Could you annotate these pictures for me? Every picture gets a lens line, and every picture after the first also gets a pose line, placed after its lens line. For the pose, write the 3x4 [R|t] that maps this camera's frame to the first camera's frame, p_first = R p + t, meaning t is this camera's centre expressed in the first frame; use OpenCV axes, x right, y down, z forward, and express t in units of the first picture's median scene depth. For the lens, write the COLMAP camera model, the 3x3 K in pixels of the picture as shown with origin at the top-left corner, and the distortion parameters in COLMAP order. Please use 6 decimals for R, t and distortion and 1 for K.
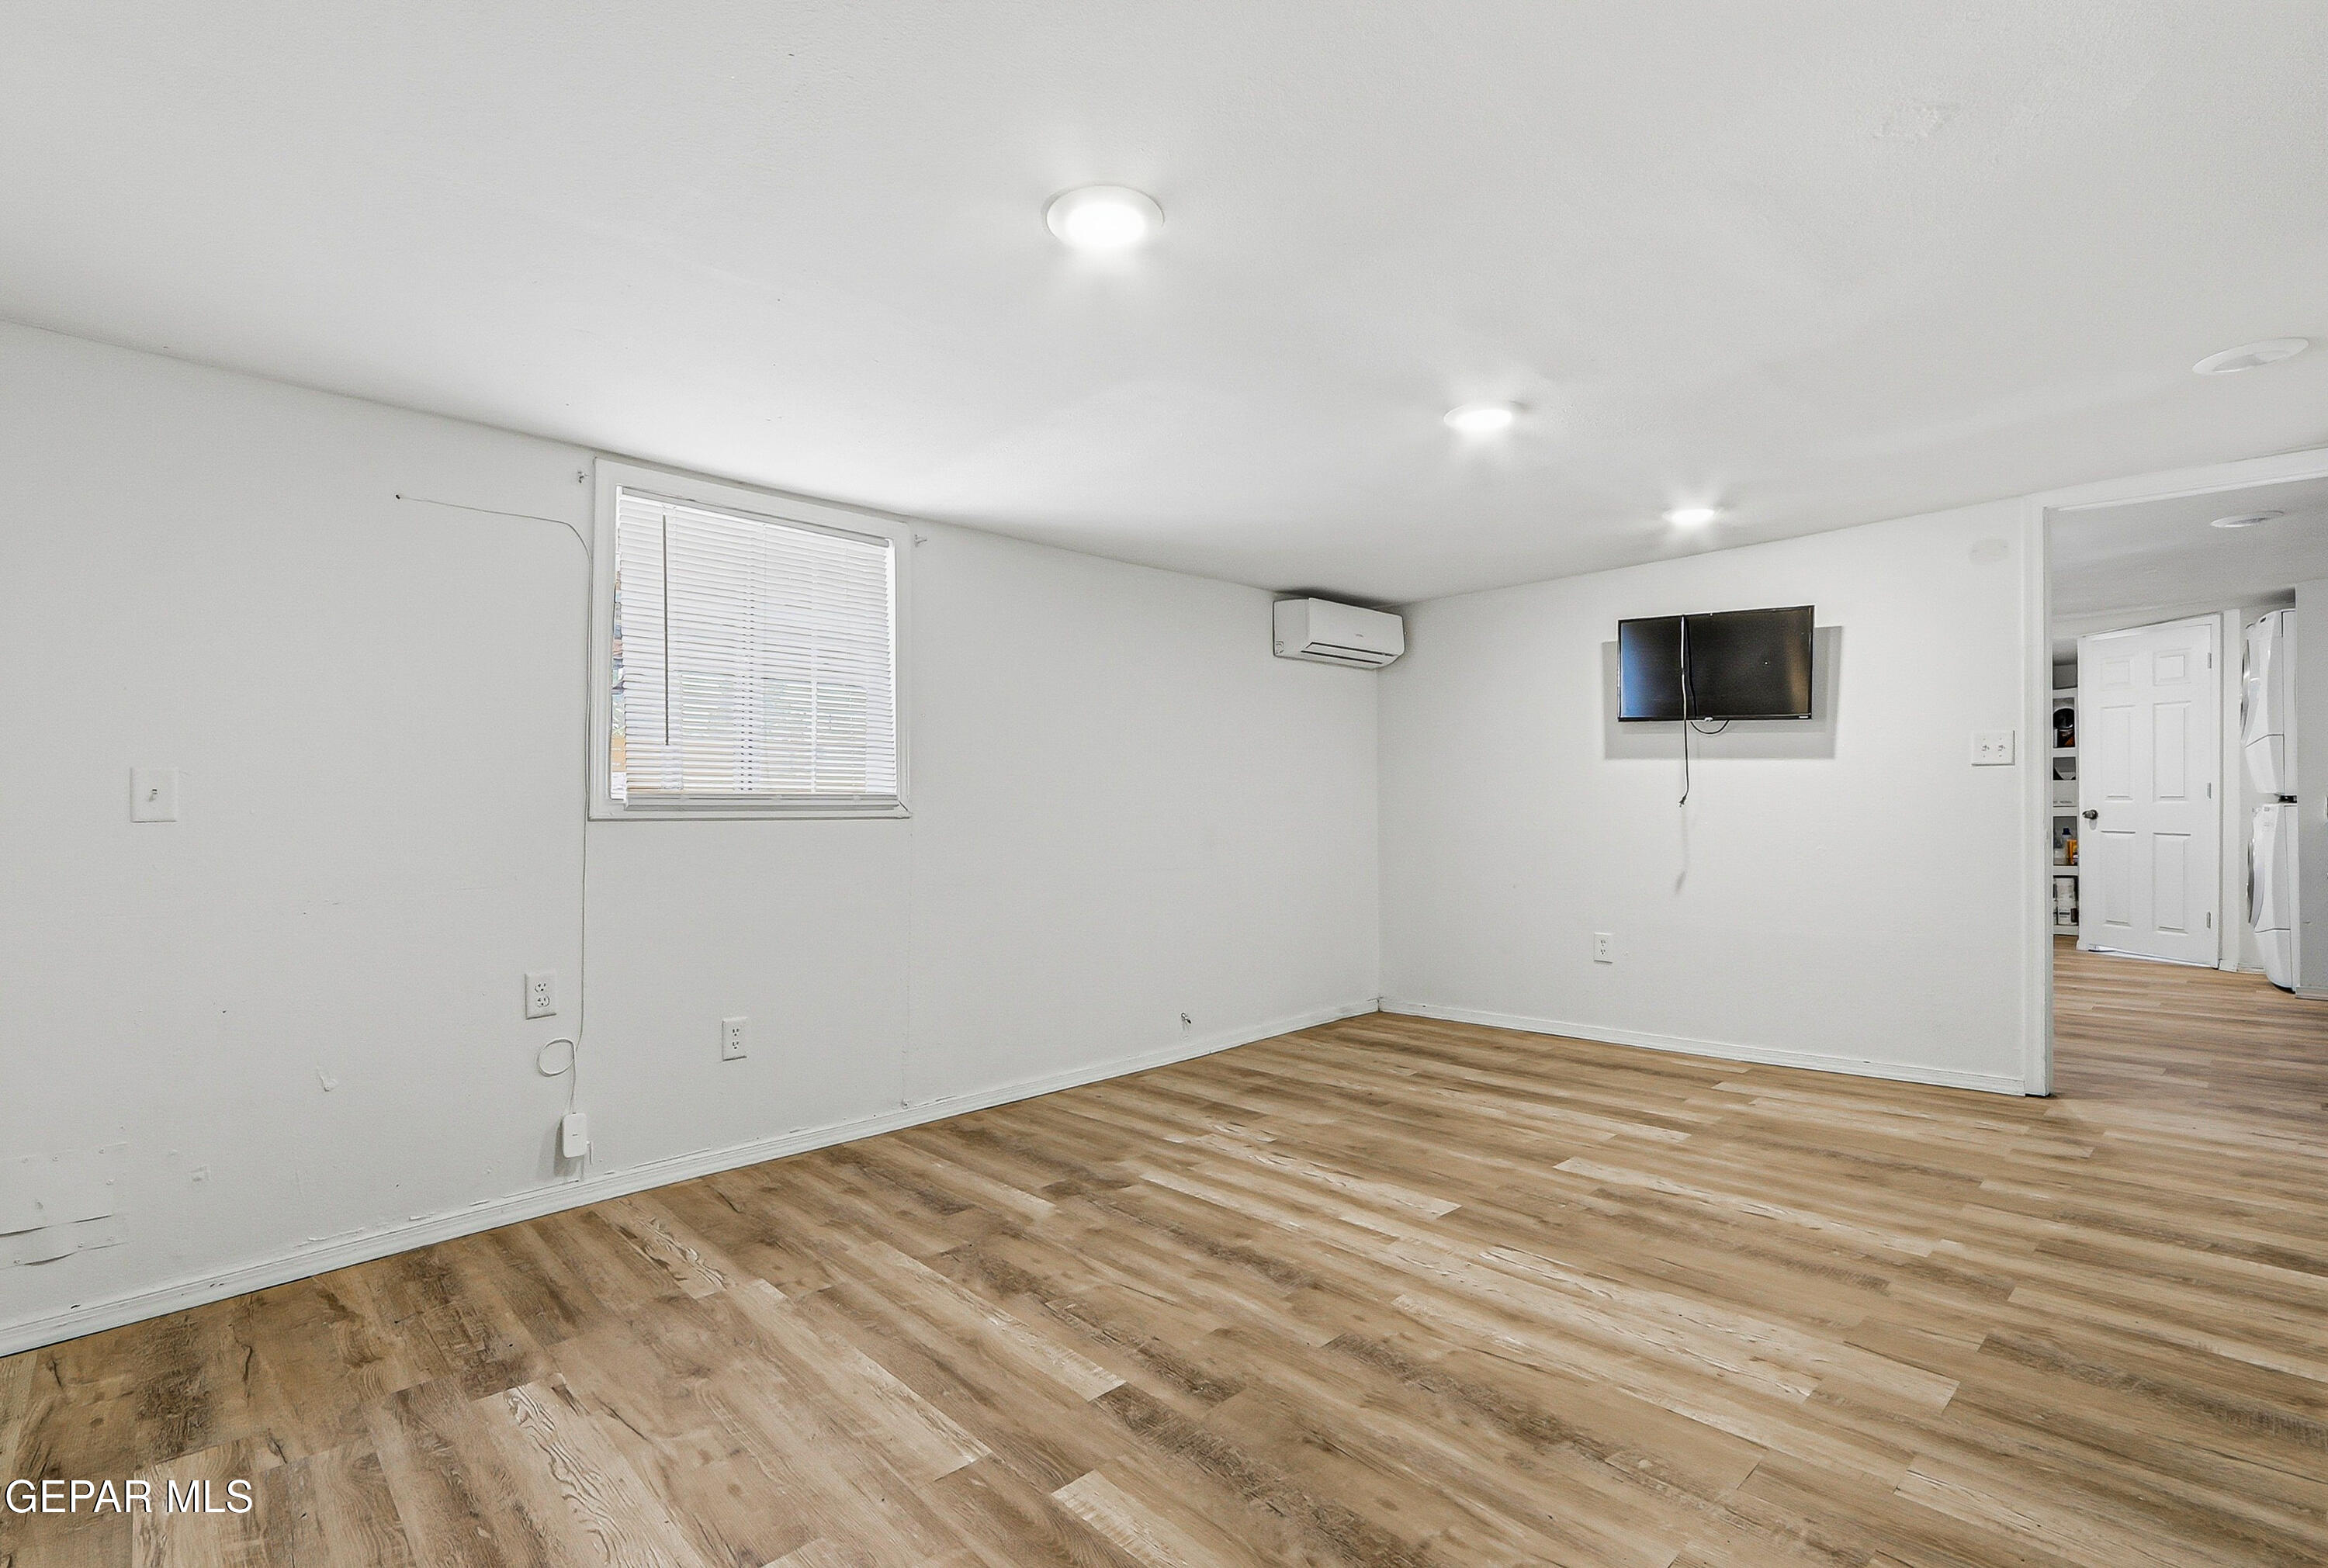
lens RADIAL K [[1104.2, 0, 1147.2], [0, 1104.2, 793.7], [0, 0, 1]] dist [-0.019241, 0.002834]
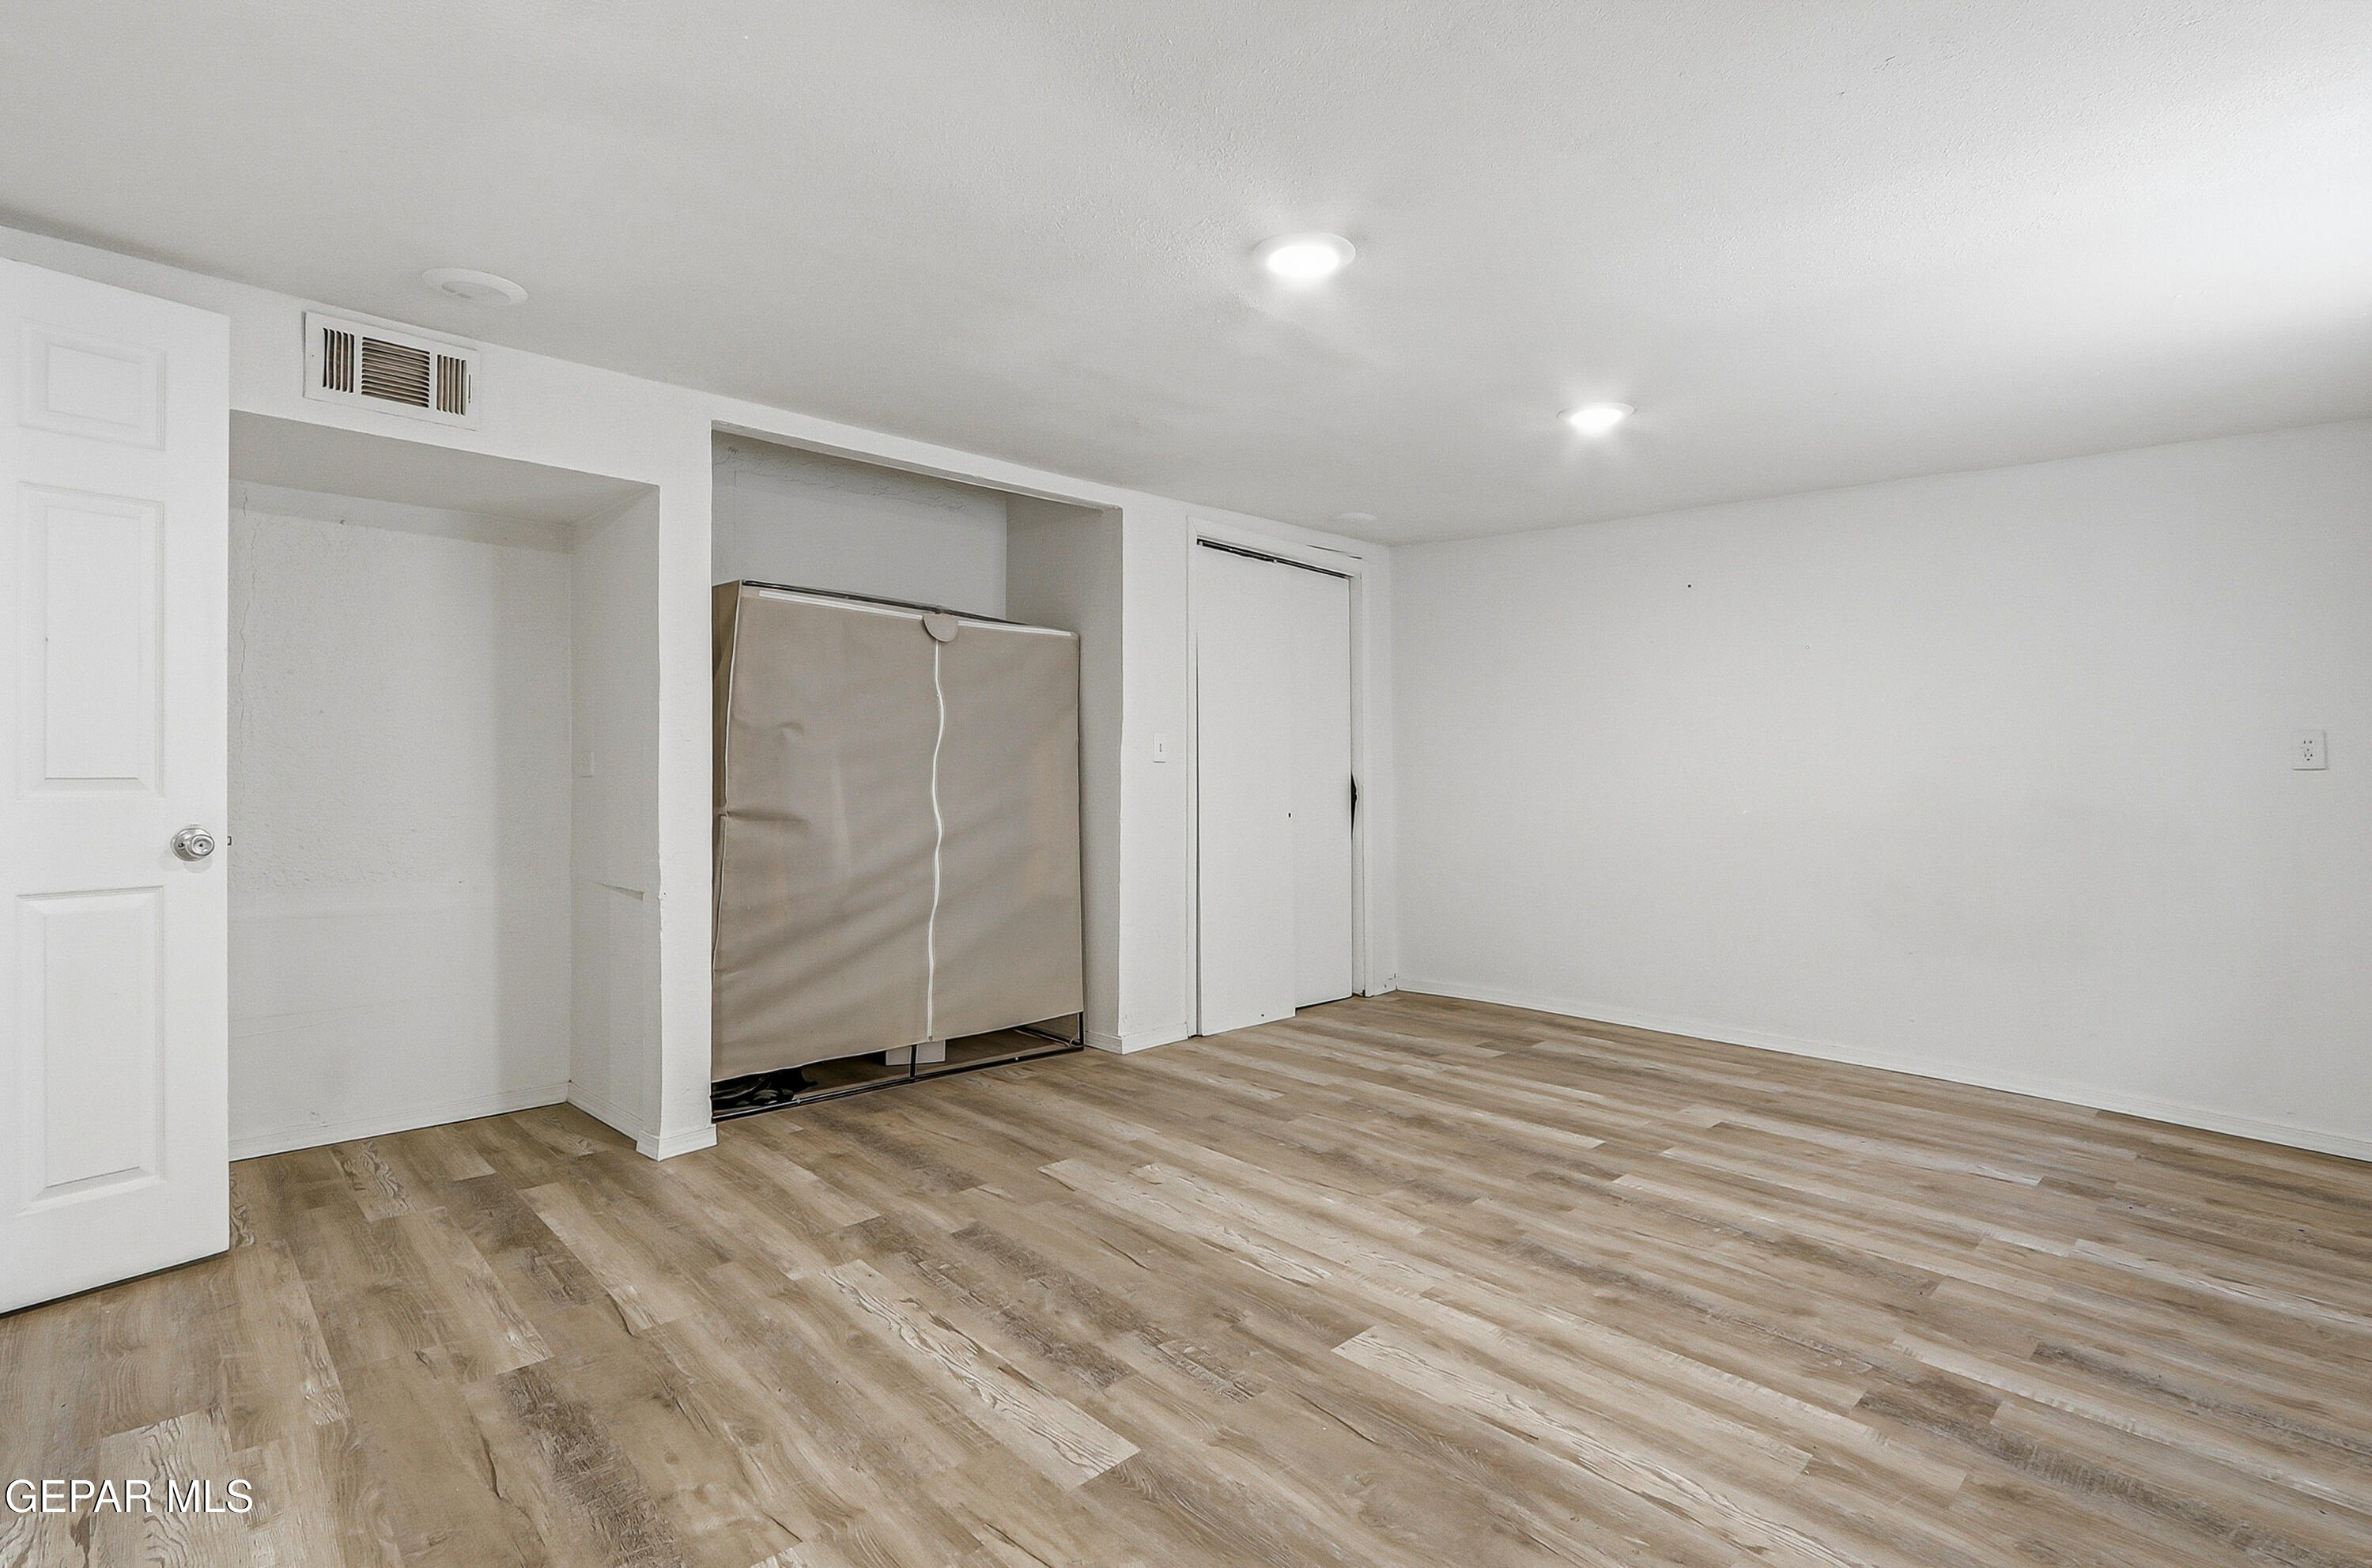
lens RADIAL K [[1118.4, 0, 1151.0], [0, 1118.4, 789.4], [0, 0, 1]] dist [-0.017546, 0.002167]
pose [[-0.999952, 0.004868, 0.008484, 0.427915], [0.005003, 0.999861, 0.015896, 0.002504], [-0.008405, 0.015938, -0.999838, 1.854815]]
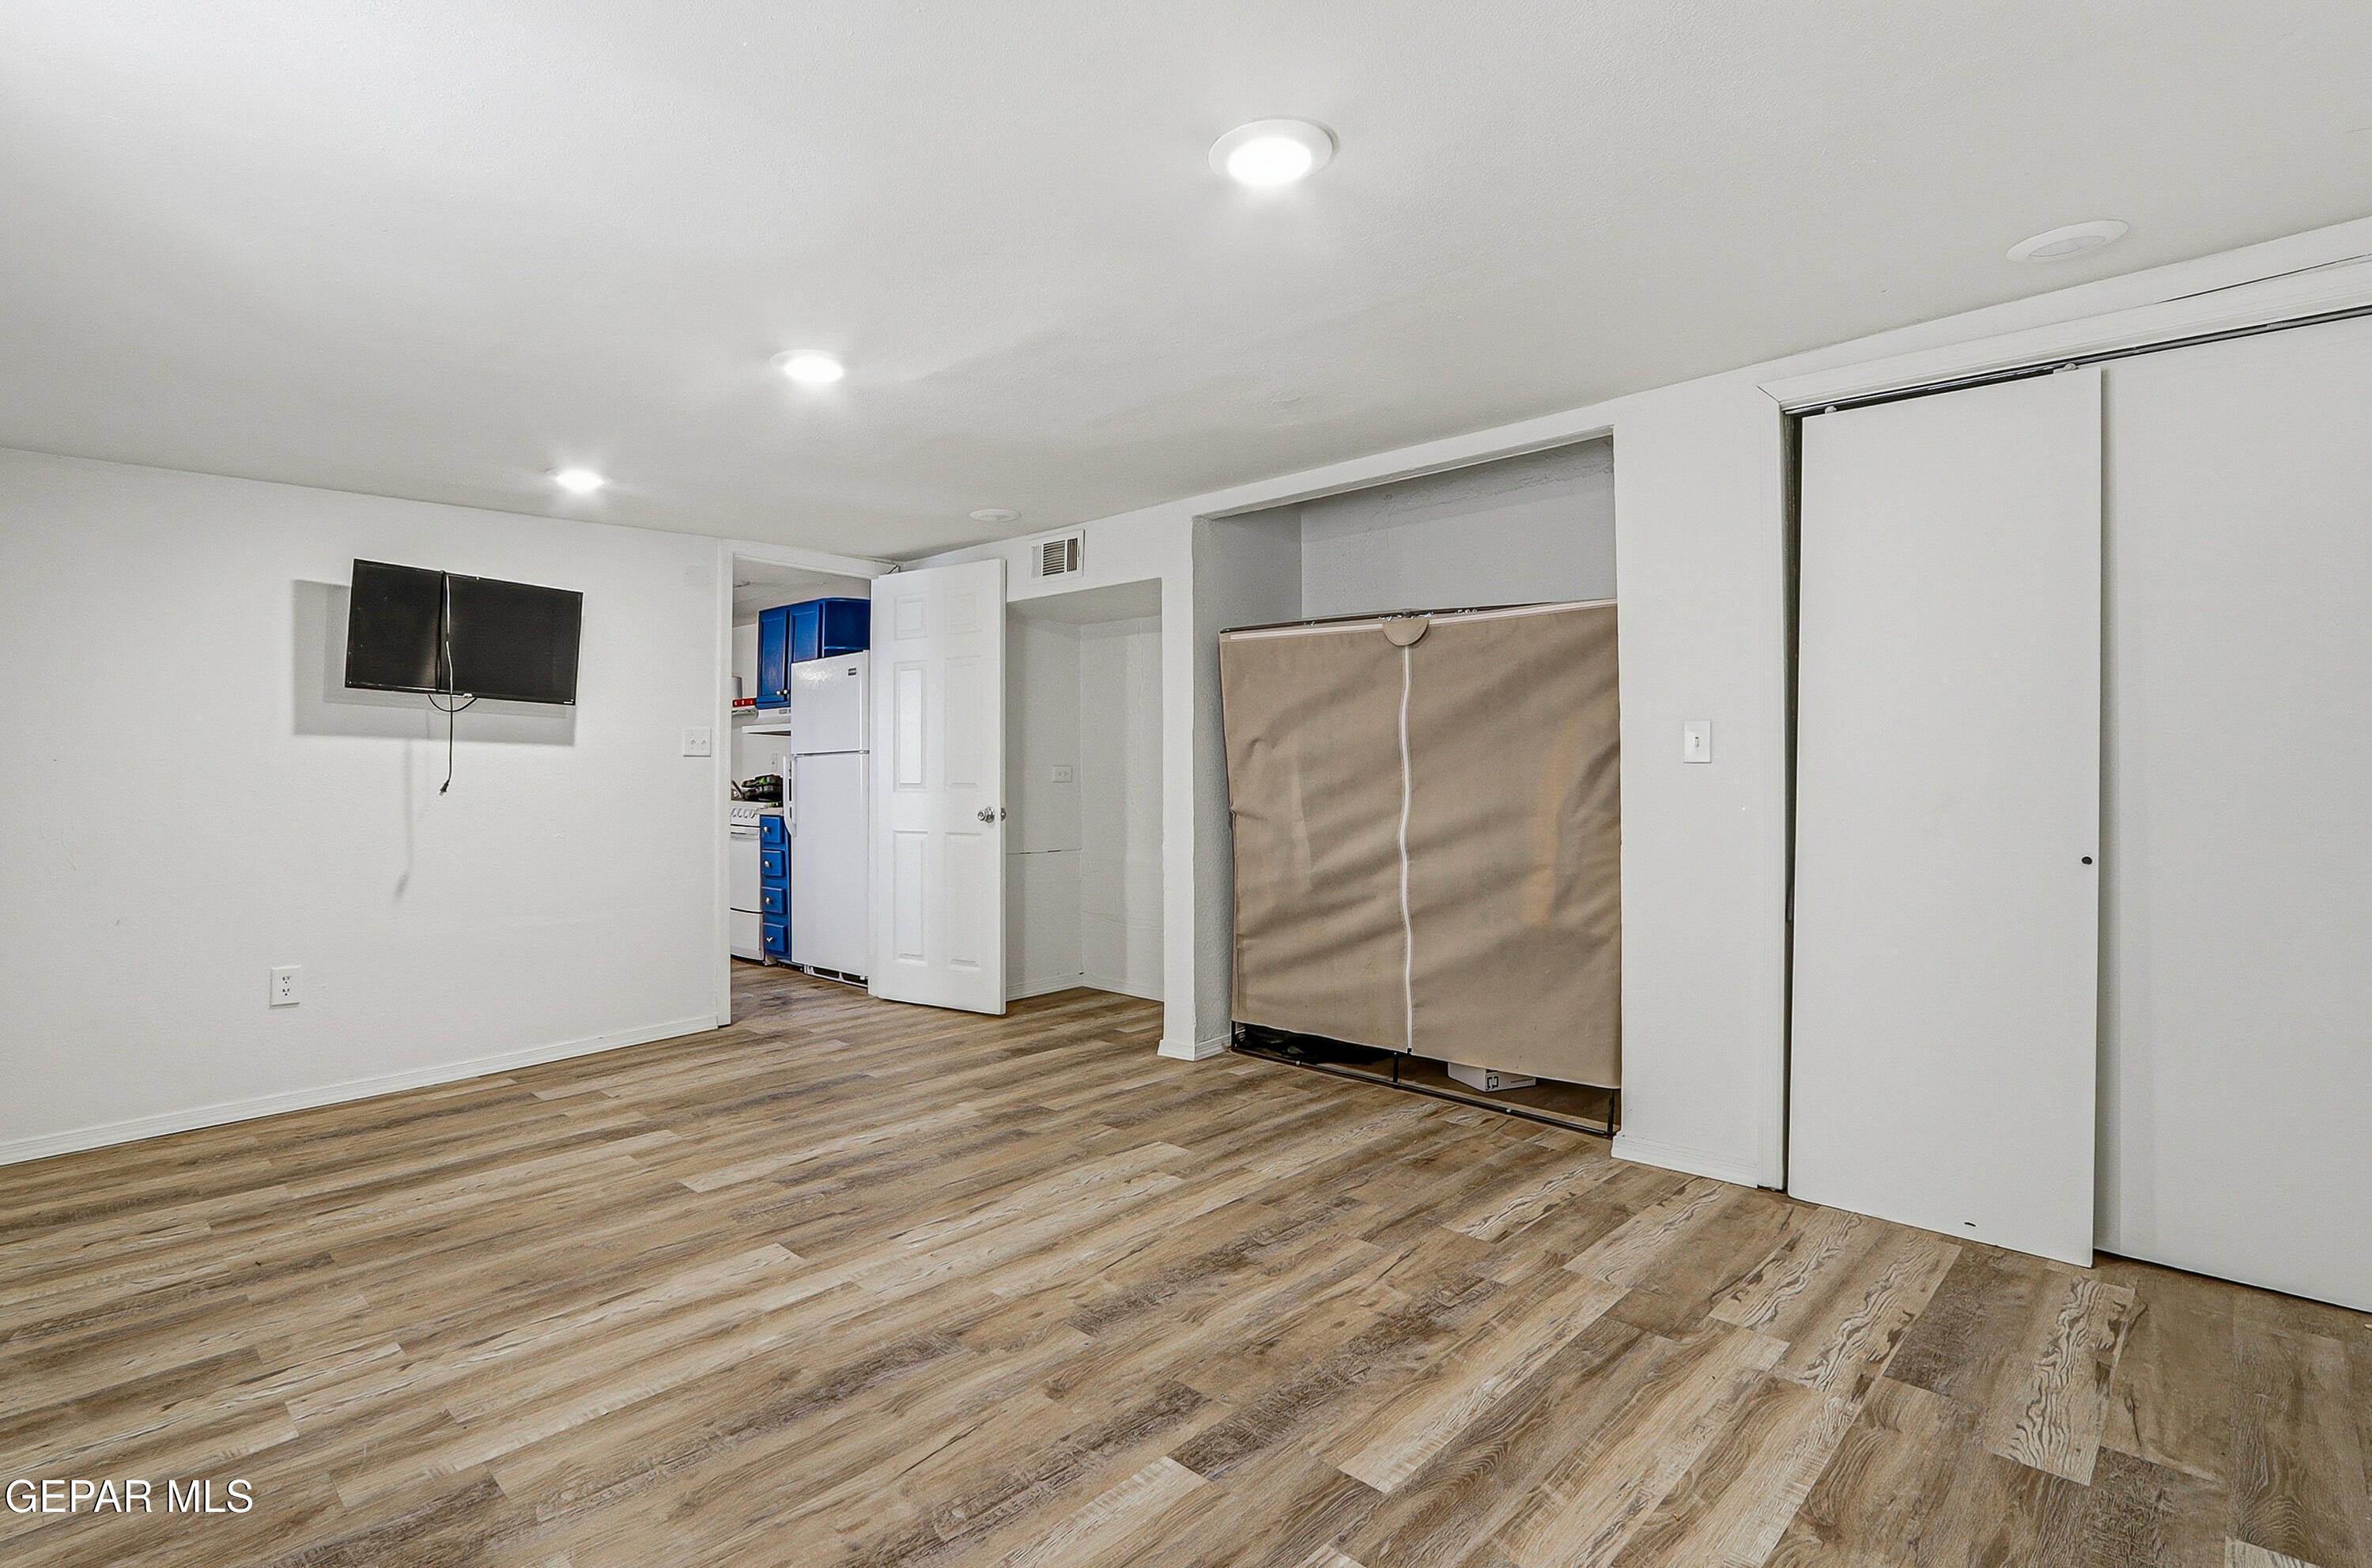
lens RADIAL K [[1118.4, 0, 1173.7], [0, 1118.4, 782.2], [0, 0, 1]] dist [-0.017546, 0.002167]
pose [[-0.056724, 0.005243, 0.998376, -0.674978], [0.003398, 0.999981, -0.005059, 0.012164], [-0.998384, 0.003106, -0.056741, 0.794185]]
